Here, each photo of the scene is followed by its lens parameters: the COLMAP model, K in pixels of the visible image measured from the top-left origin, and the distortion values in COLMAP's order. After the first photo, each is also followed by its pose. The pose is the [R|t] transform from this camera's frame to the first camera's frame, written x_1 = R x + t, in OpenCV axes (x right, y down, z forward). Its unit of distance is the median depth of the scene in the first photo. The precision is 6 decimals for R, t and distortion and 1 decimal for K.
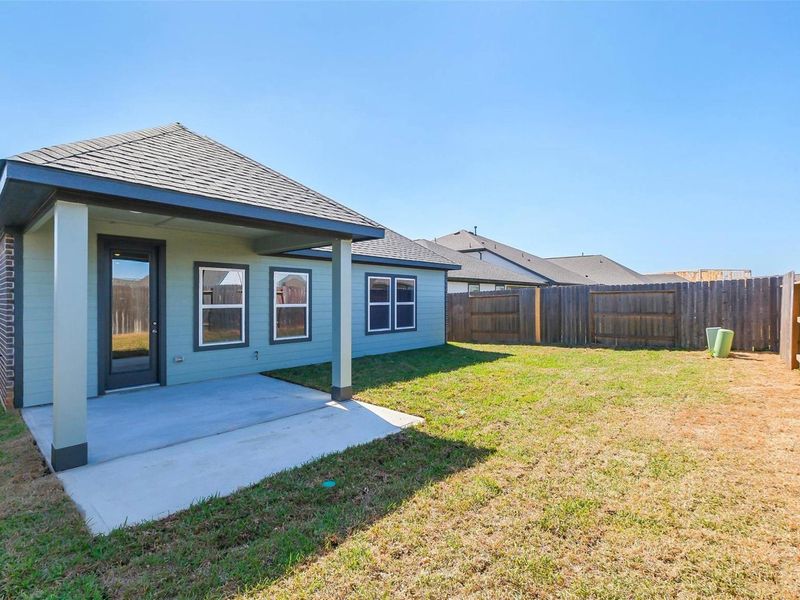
lens RADIAL K [[406.9, 0, 419.2], [0, 406.9, 296.7], [0, 0, 1]] dist [0.000503, 0.000081]
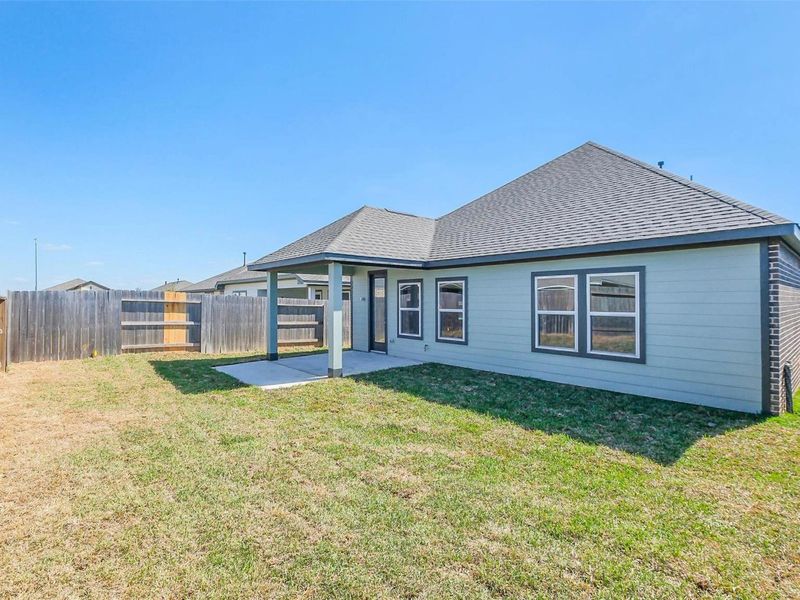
lens RADIAL K [[433.3, 0, 384.9], [0, 433.3, 296.0], [0, 0, 1]] dist [0.016704, -0.000280]
pose [[-0.211294, -0.016853, -0.977277, 0.878845], [-0.001811, 0.999856, -0.016851, 0.001846], [0.977421, -0.001791, -0.211294, 1.040757]]
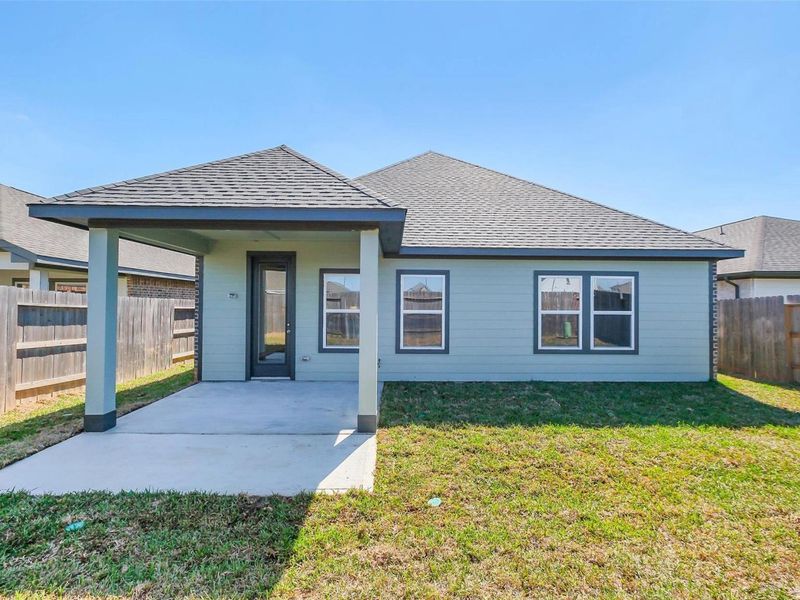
lens RADIAL K [[404.9, 0, 394.7], [0, 404.9, 298.5], [0, 0, 1]] dist [-0.002123, -0.000008]
pose [[0.658995, -0.004006, -0.752136, 0.307285], [-0.004613, 0.999945, -0.009368, 0.000739], [0.752133, 0.009643, 0.658941, 0.353224]]
